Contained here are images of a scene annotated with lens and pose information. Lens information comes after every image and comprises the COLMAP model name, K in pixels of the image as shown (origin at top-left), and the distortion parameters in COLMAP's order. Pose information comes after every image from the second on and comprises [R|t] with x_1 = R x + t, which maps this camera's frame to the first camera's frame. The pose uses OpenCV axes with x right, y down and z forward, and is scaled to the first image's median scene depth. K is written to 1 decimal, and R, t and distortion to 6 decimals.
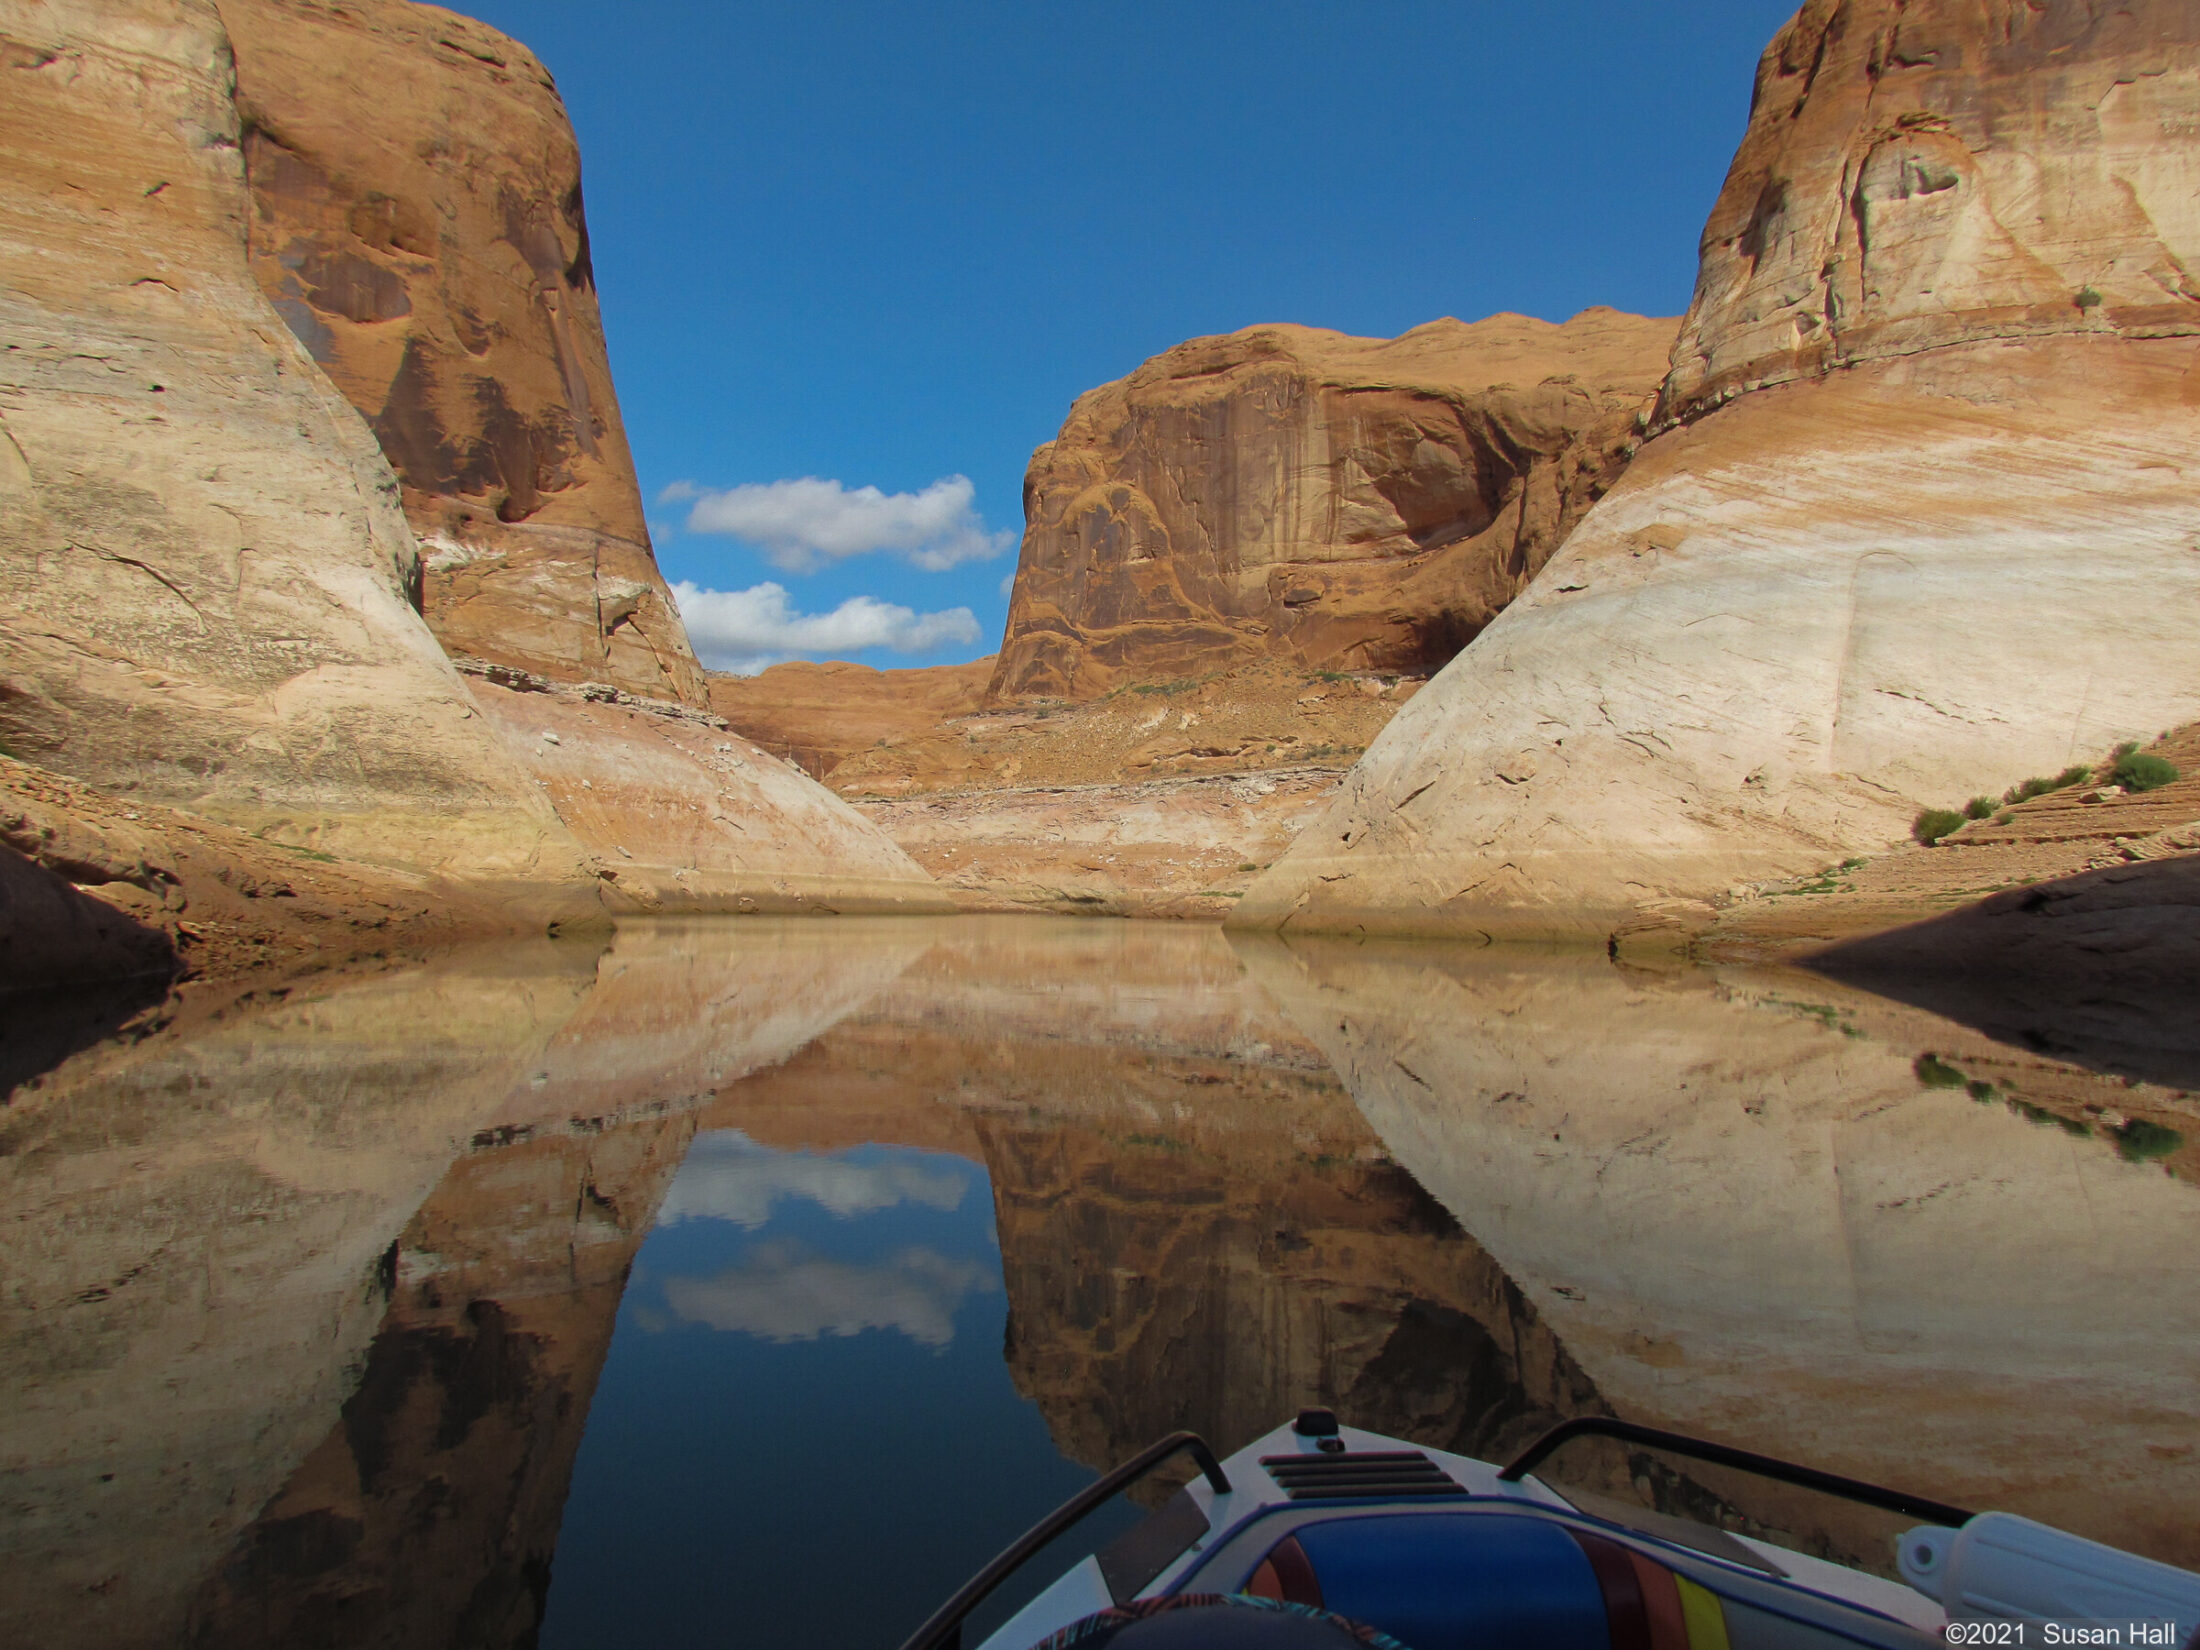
lens RADIAL K [[1563.4, 0, 1112.9], [0, 1563.4, 813.5], [0, 0, 1]] dist [-0.016713, 0.006466]
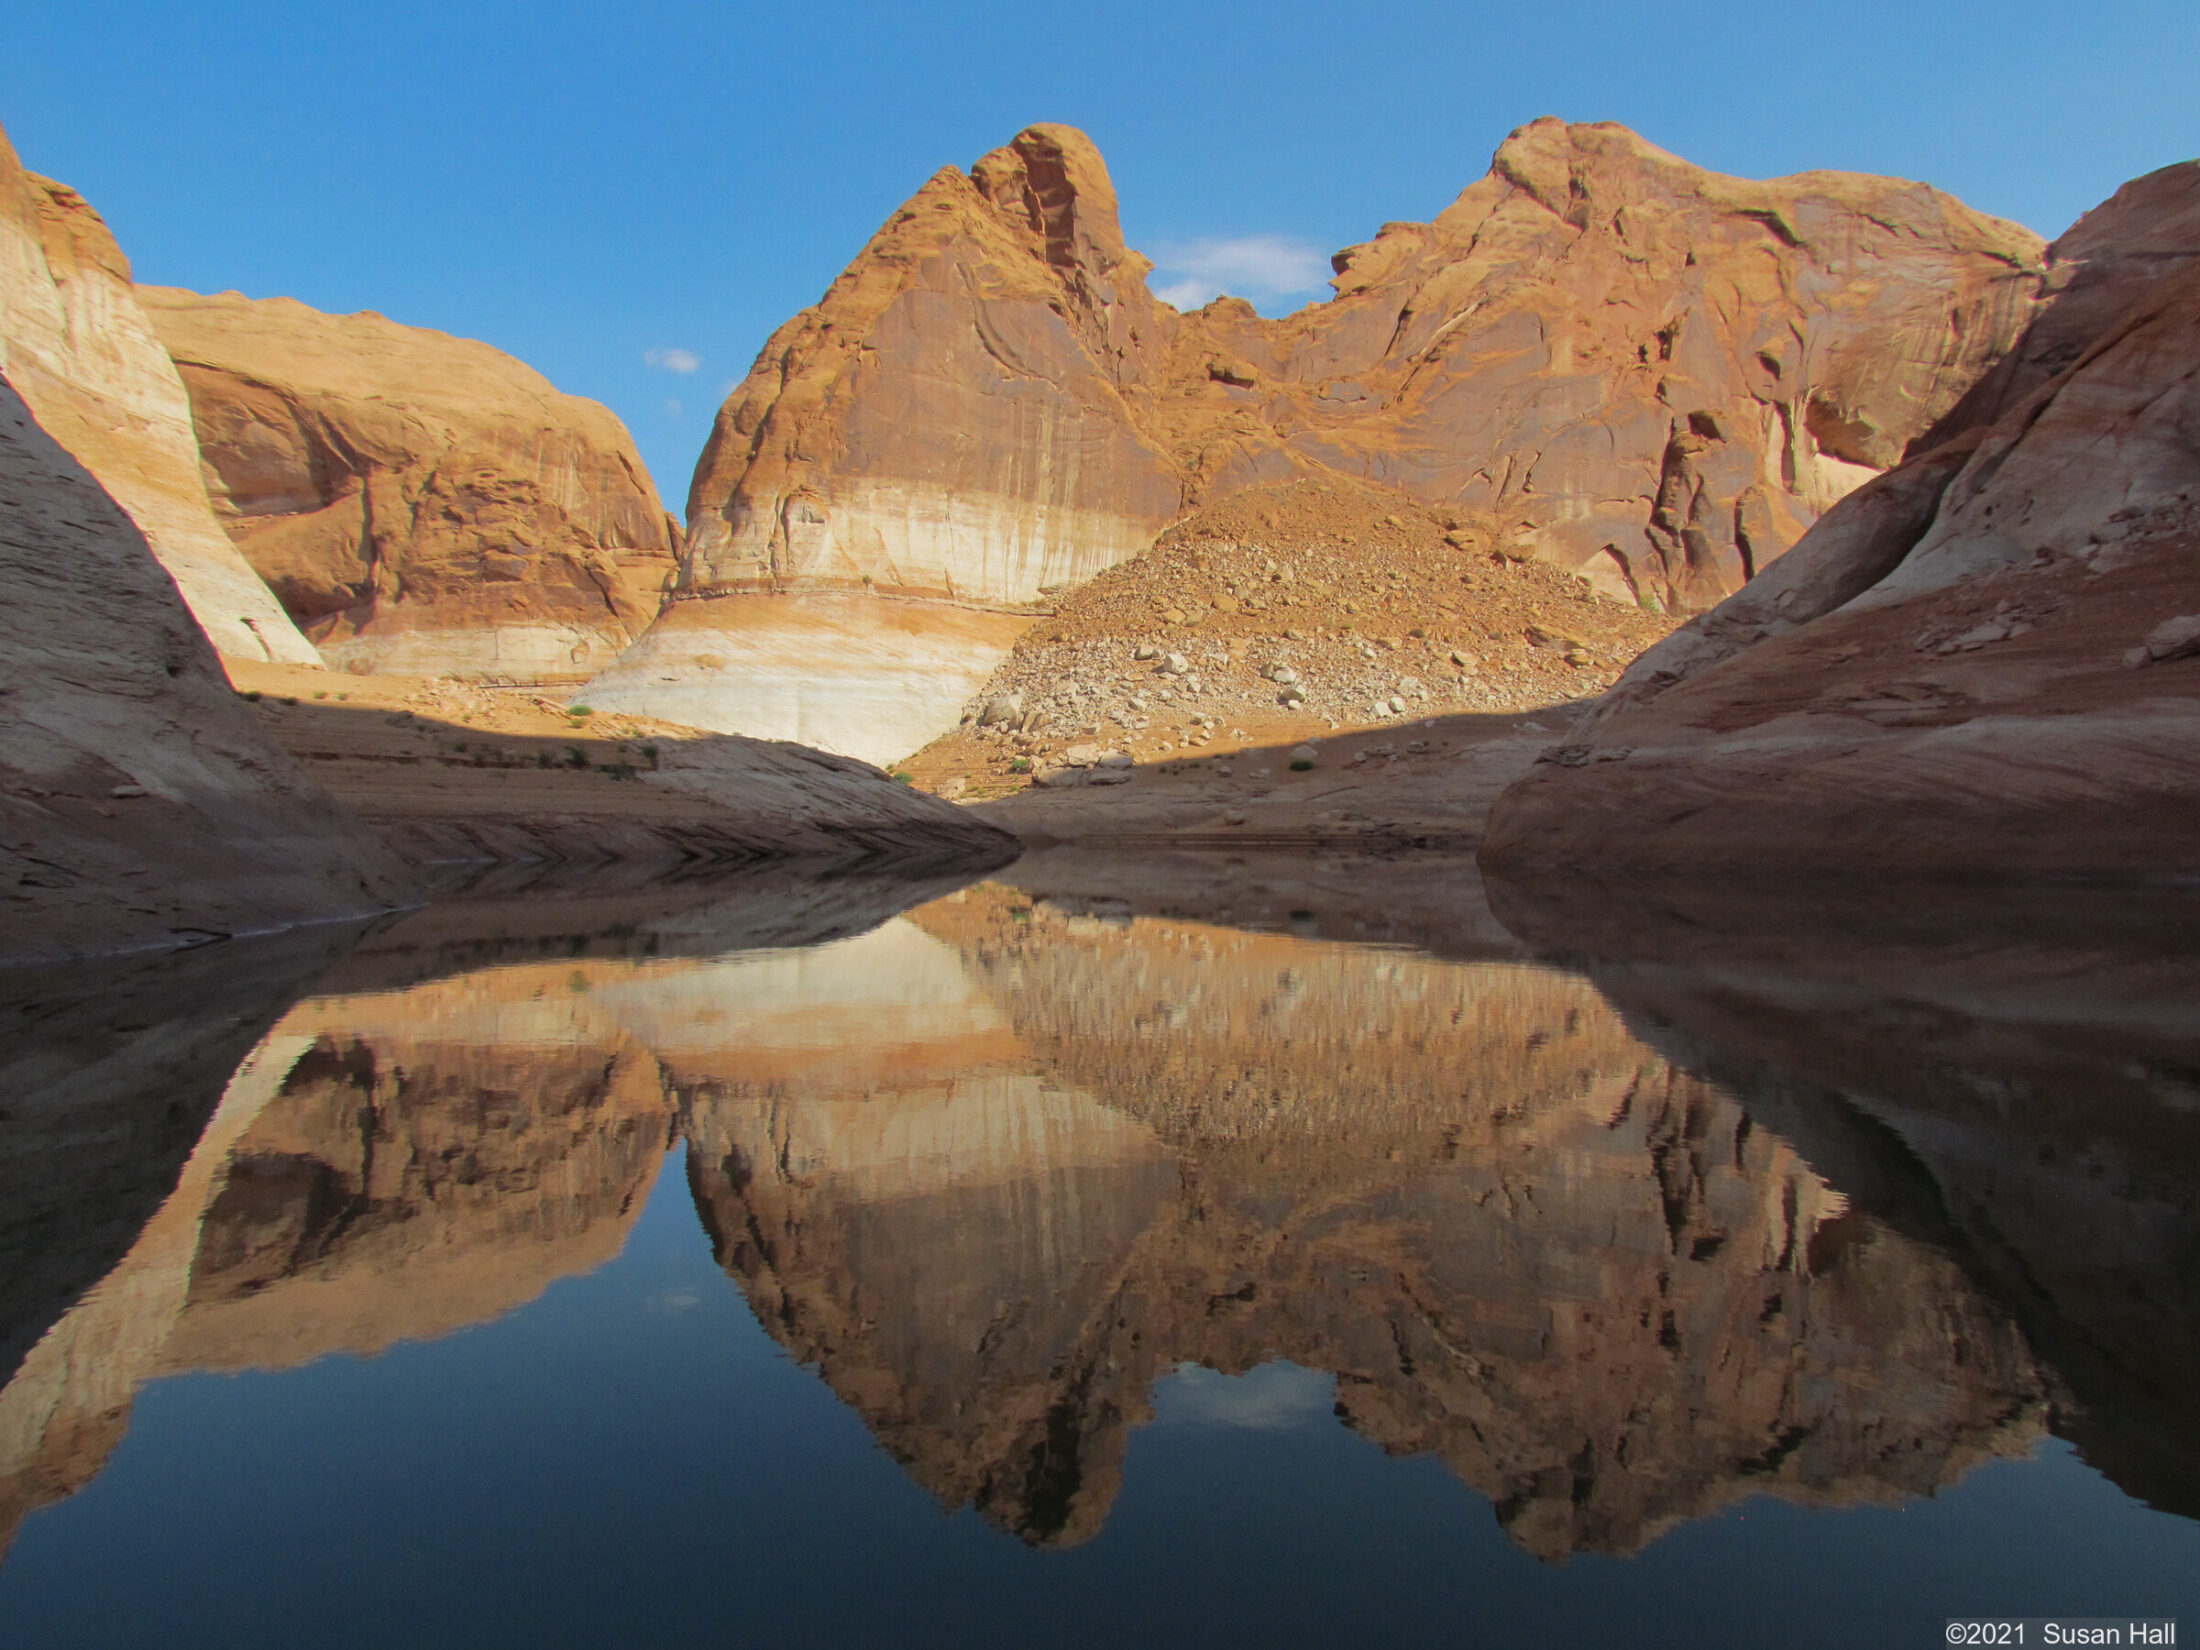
lens RADIAL K [[1563.4, 0, 1112.9], [0, 1563.4, 813.5], [0, 0, 1]] dist [-0.016713, 0.006466]
pose [[0.648246, -0.015377, 0.761276, -0.281530], [-0.030767, 0.998451, 0.046366, -0.022764], [-0.760809, -0.053479, 0.646768, -0.257451]]
